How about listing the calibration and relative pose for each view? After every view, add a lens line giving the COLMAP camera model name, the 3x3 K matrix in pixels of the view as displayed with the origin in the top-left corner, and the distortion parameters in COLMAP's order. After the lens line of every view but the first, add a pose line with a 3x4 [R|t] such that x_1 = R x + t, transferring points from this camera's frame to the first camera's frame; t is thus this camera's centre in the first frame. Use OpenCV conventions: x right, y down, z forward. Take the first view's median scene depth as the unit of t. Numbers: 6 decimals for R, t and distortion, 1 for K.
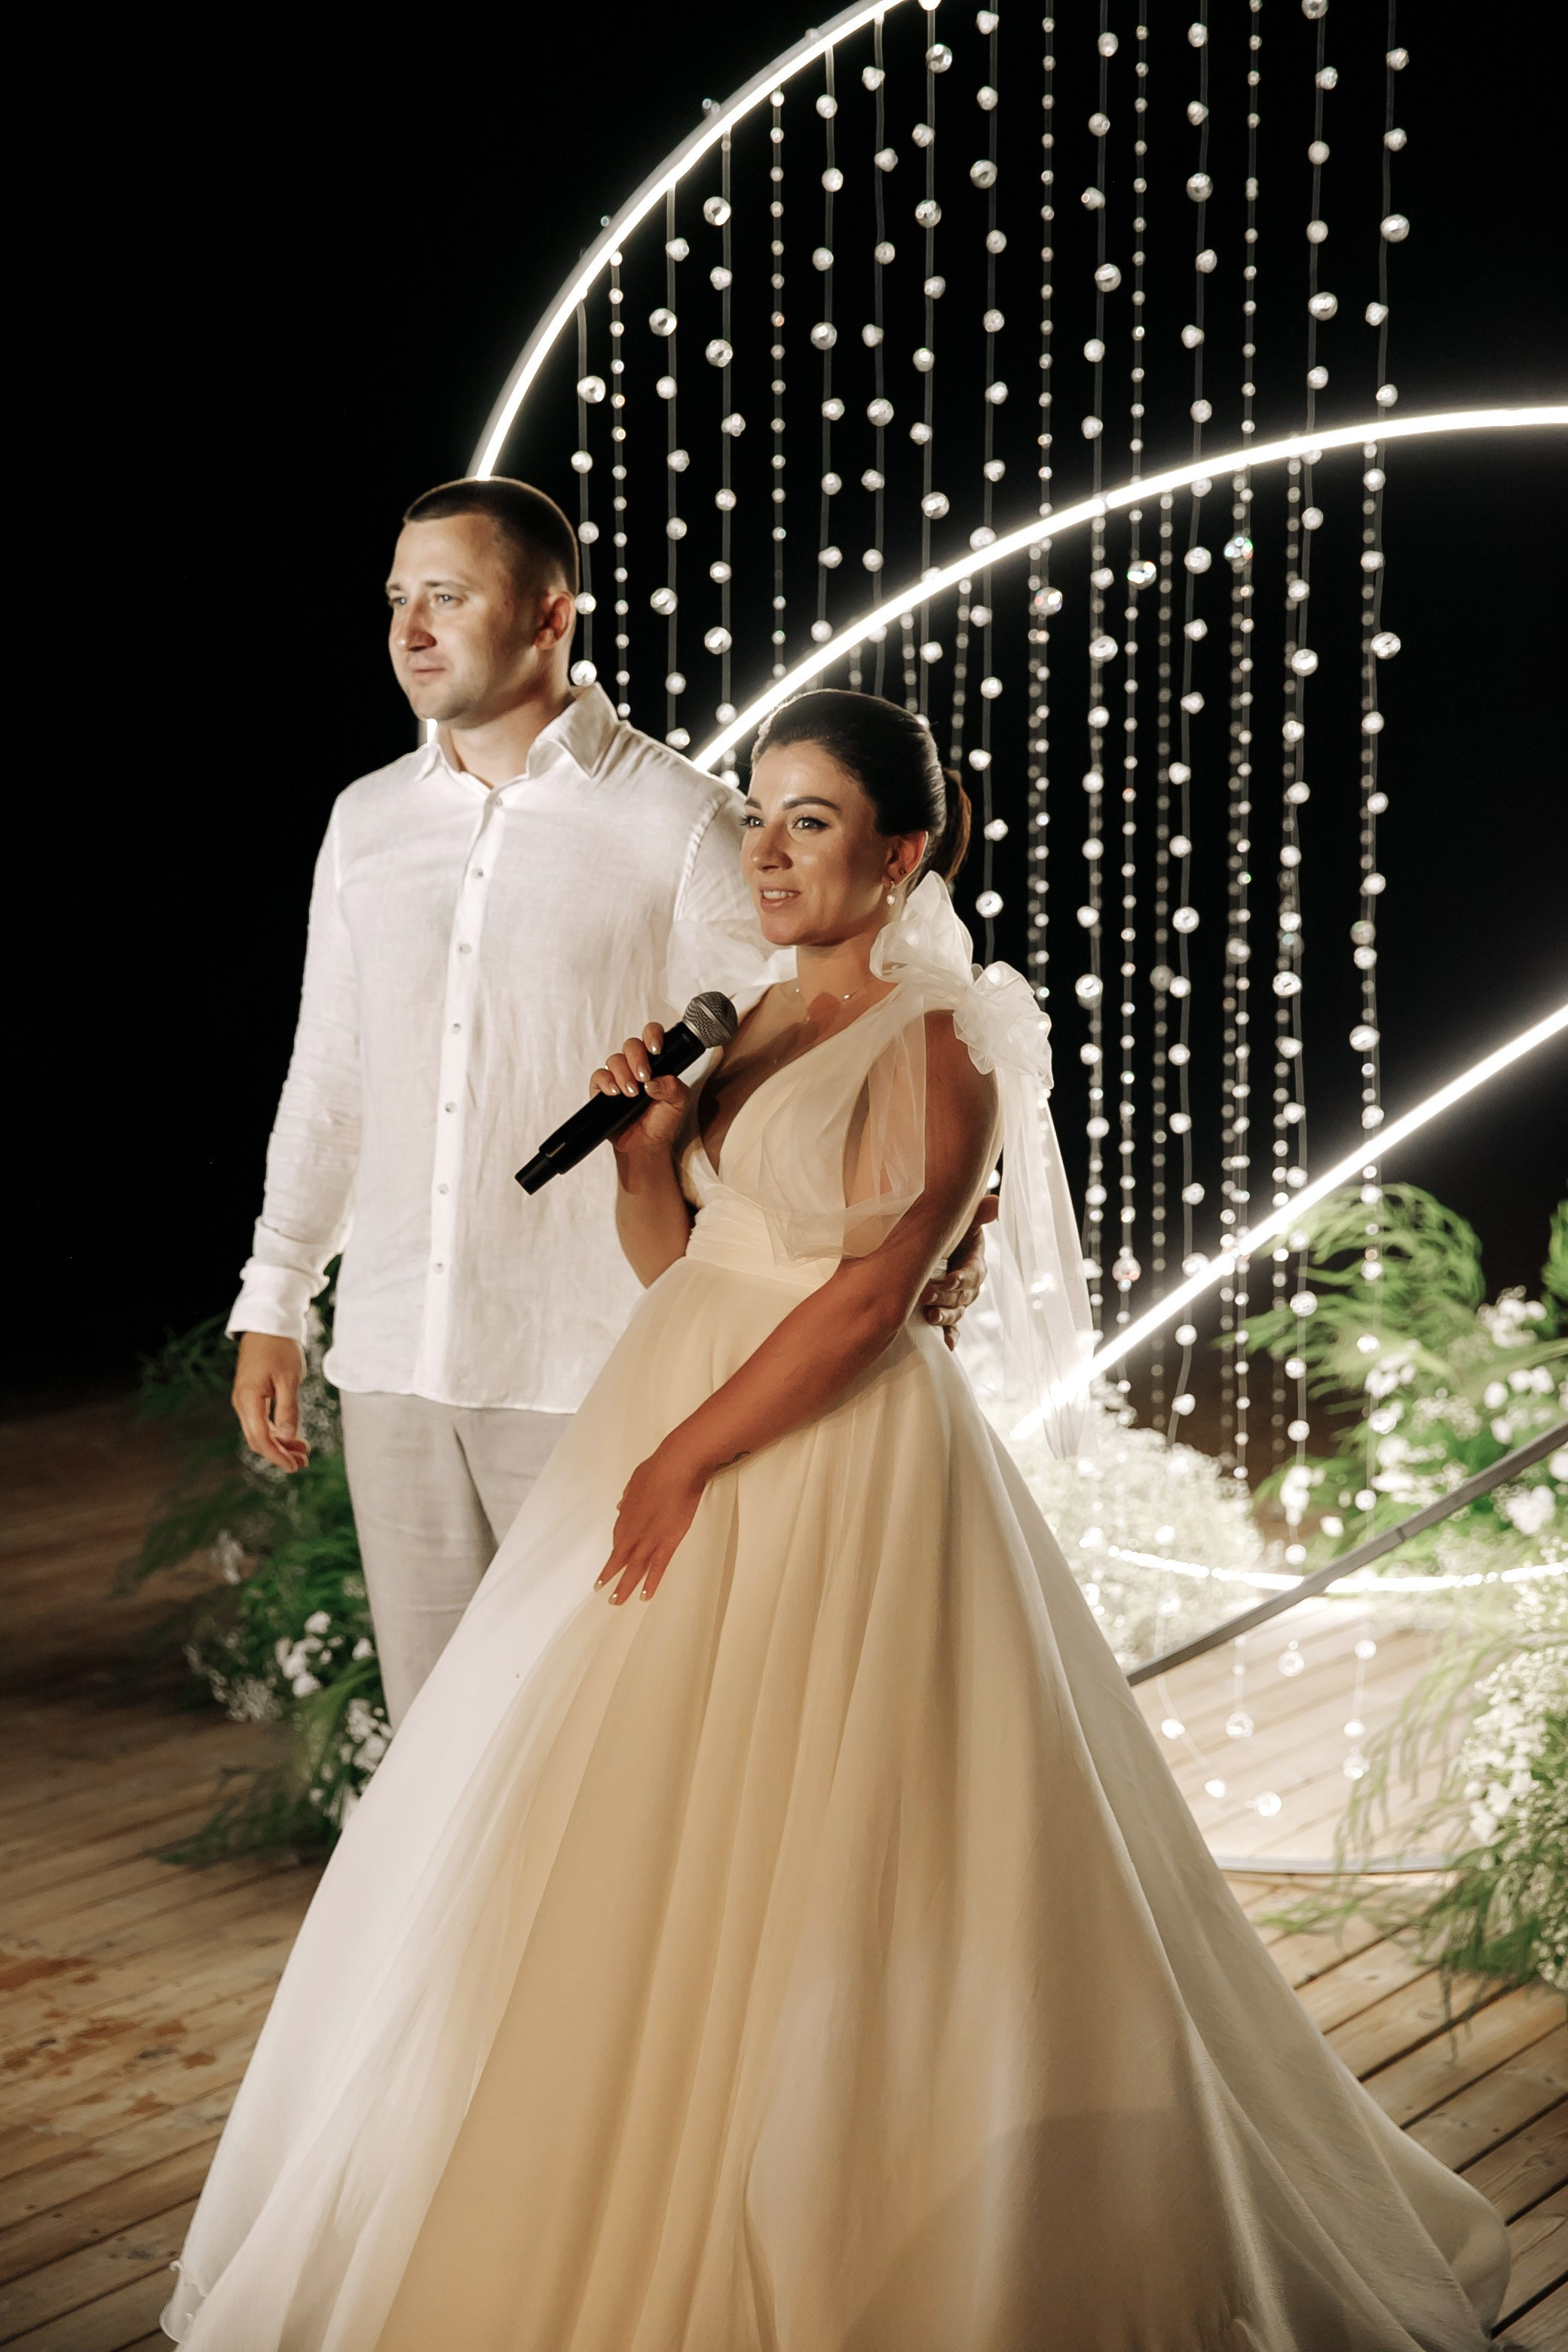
lens RADIAL K [[3665.9, 0, 787.8], [0, 3665.9, 1183.5], [0, 0, 1]] dist [0.180914, 0.000000]
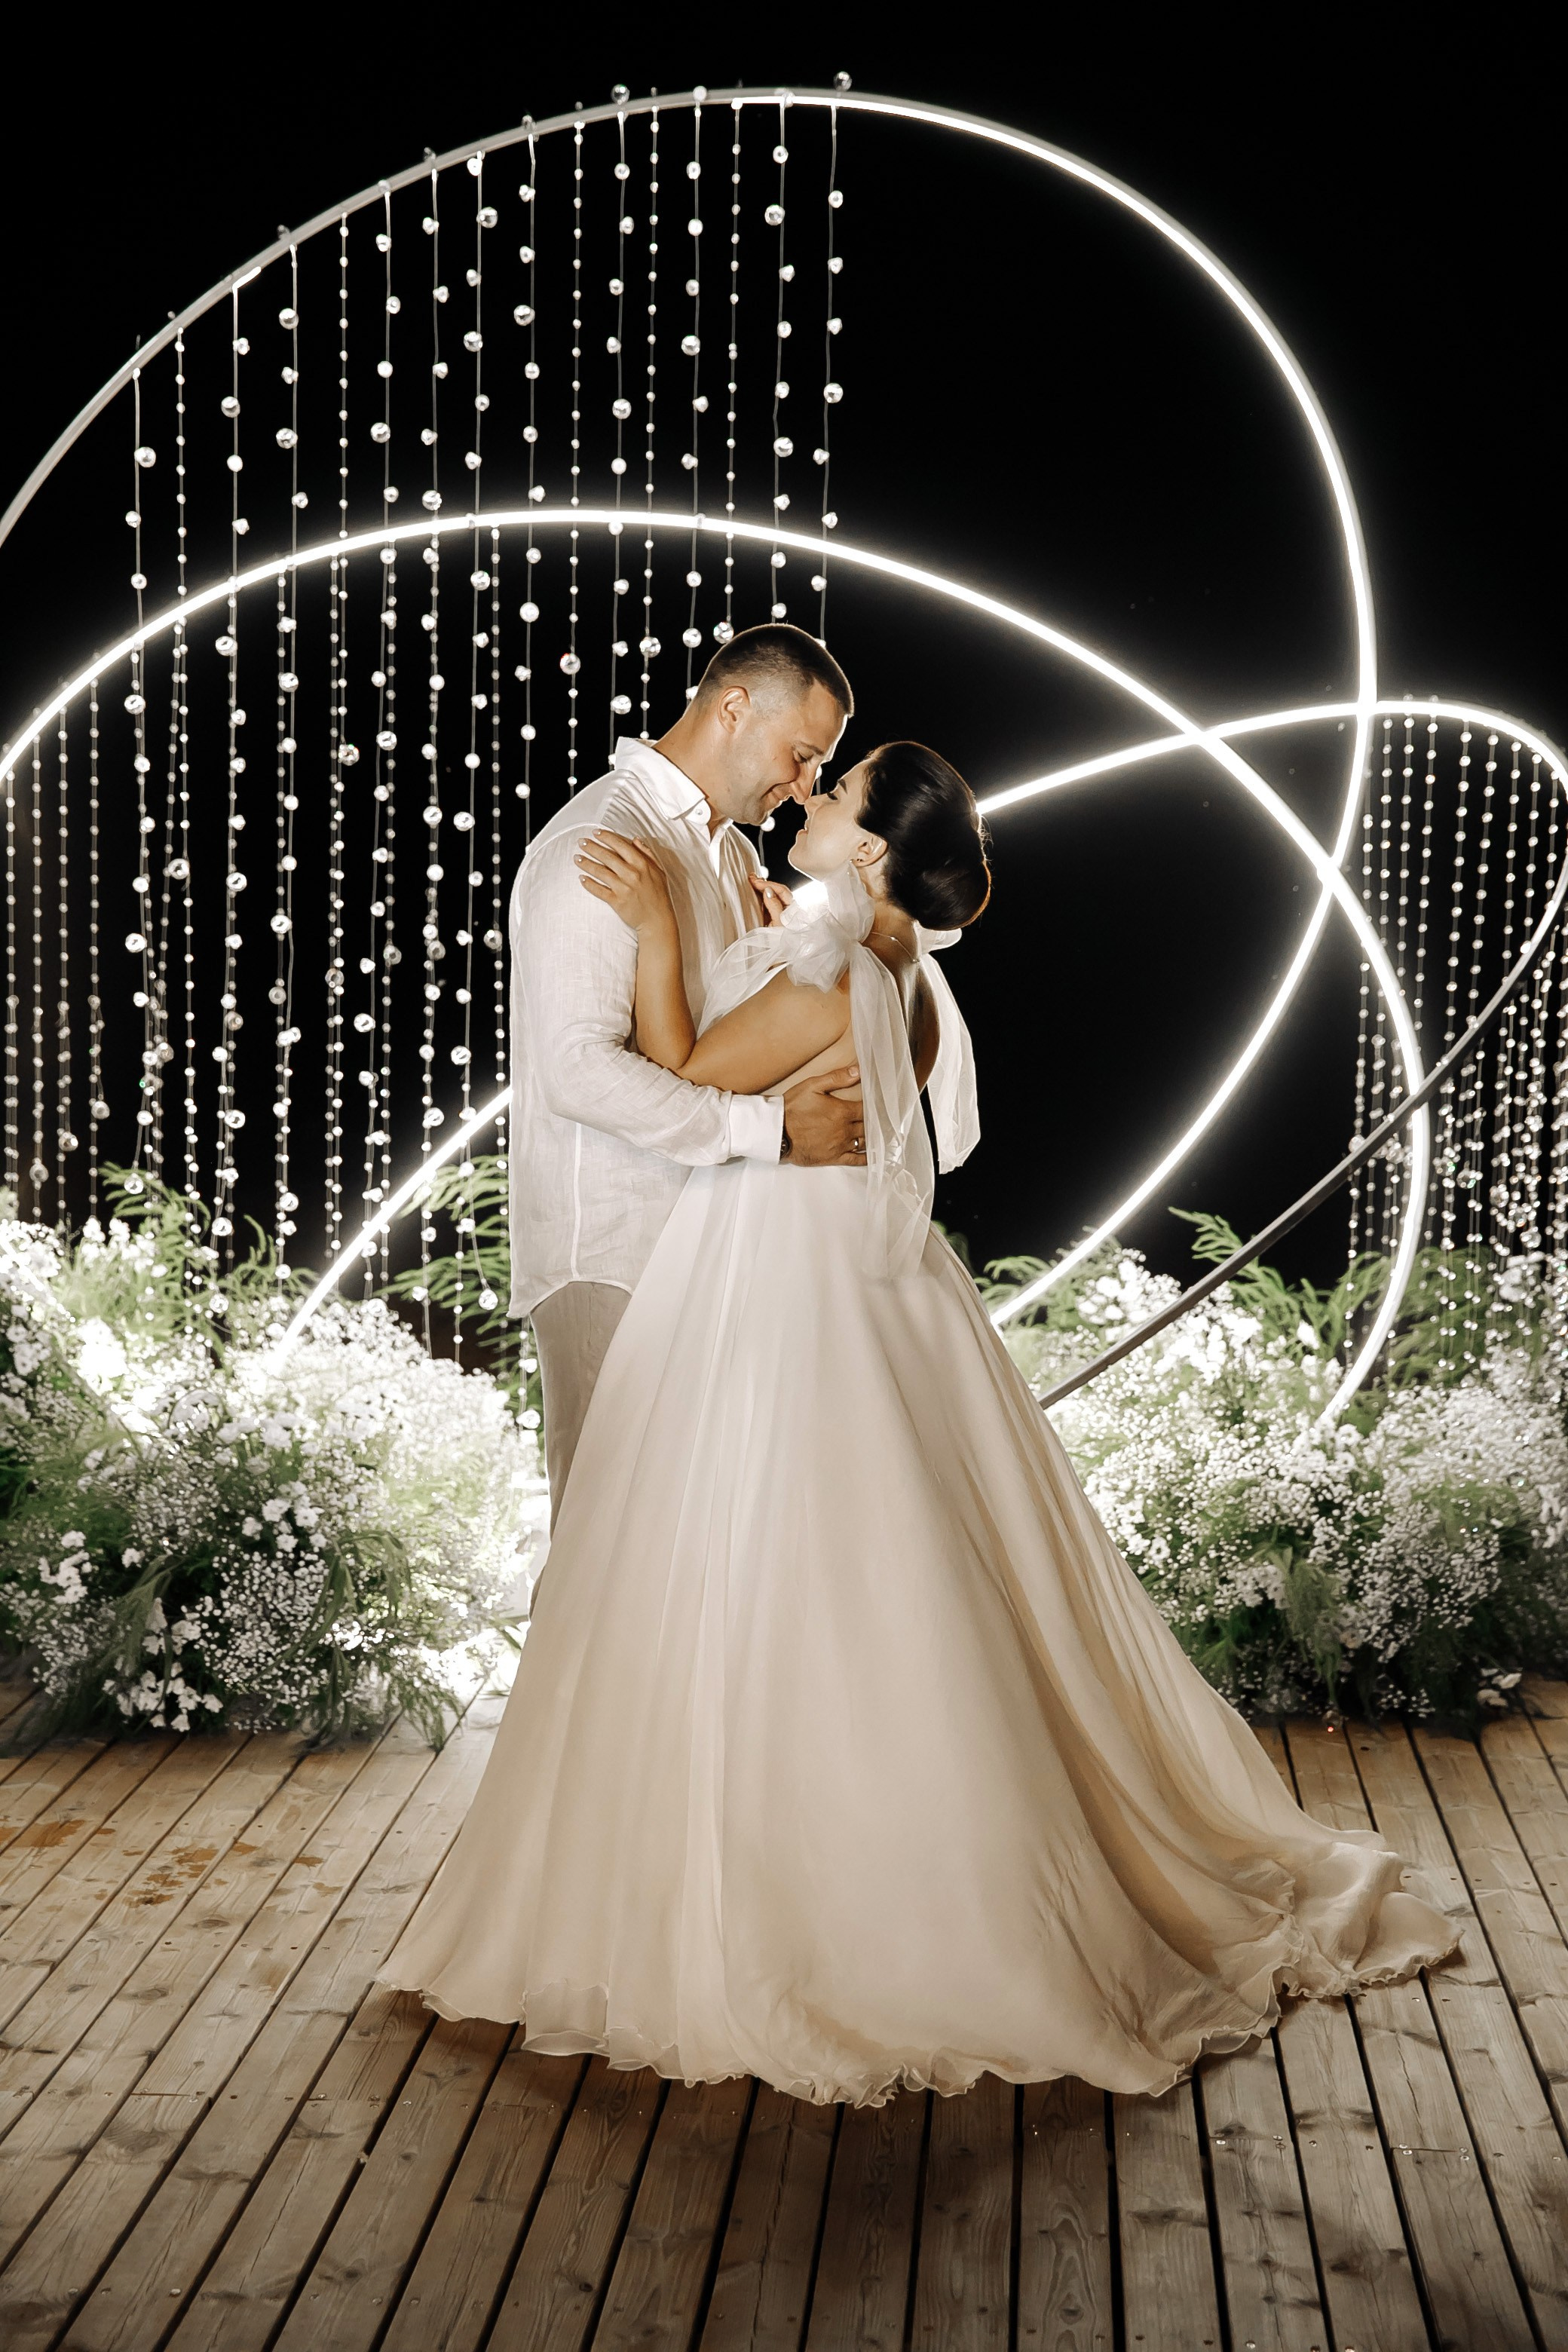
lens RADIAL K [[4093.3, 0, 790.7], [0, 4093.3, 1171.2], [0, 0, 1]] dist [0.281686, 0.000000]
pose [[0.832923, -0.032552, 0.552430, -0.636676], [0.038640, 0.999253, 0.000621, 0.013099], [-0.552037, 0.020829, 0.833559, -0.182894]]
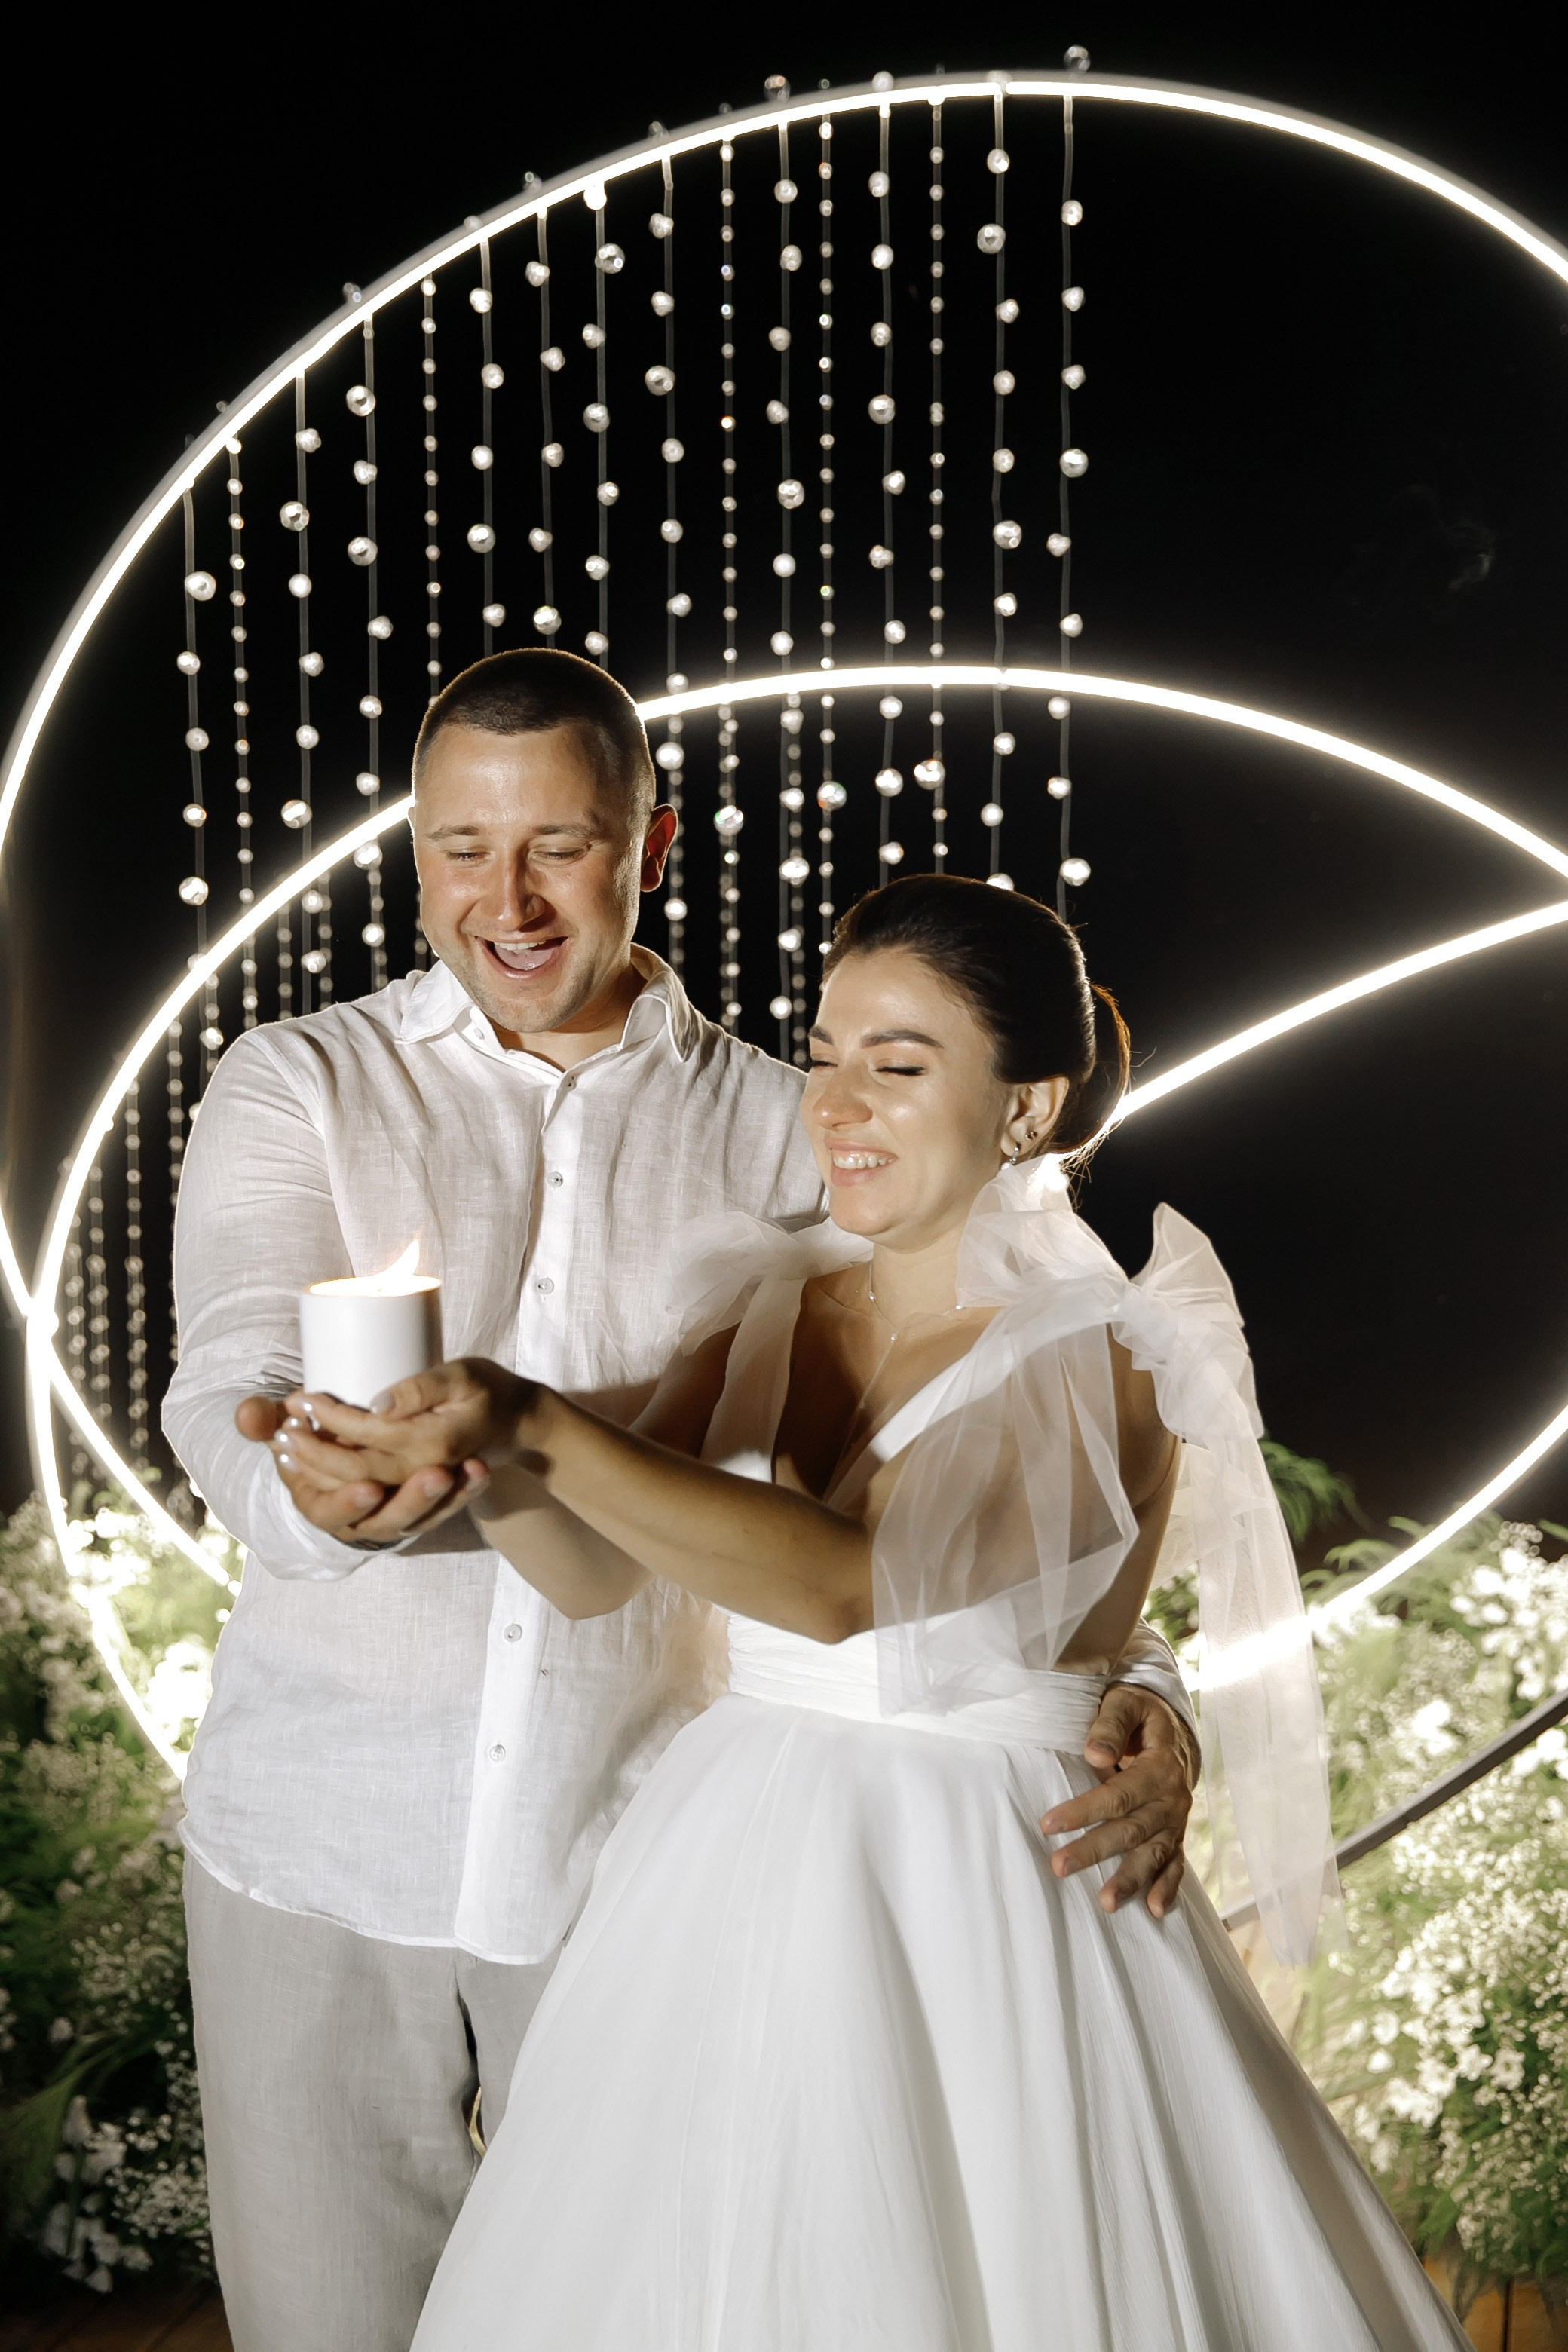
lens RADIAL K [[2837.7, 0, 779.3], [0, 2837.7, 1188.8], [0, 0, 1]] dist [0.055777, 0.000000]
pose [[0.931728, -0.028823, 0.362011, -0.190161], [0.043217, 0.998562, -0.031726, -0.038324], [-0.360576, 0.045205, 0.931634, 0.311378]]
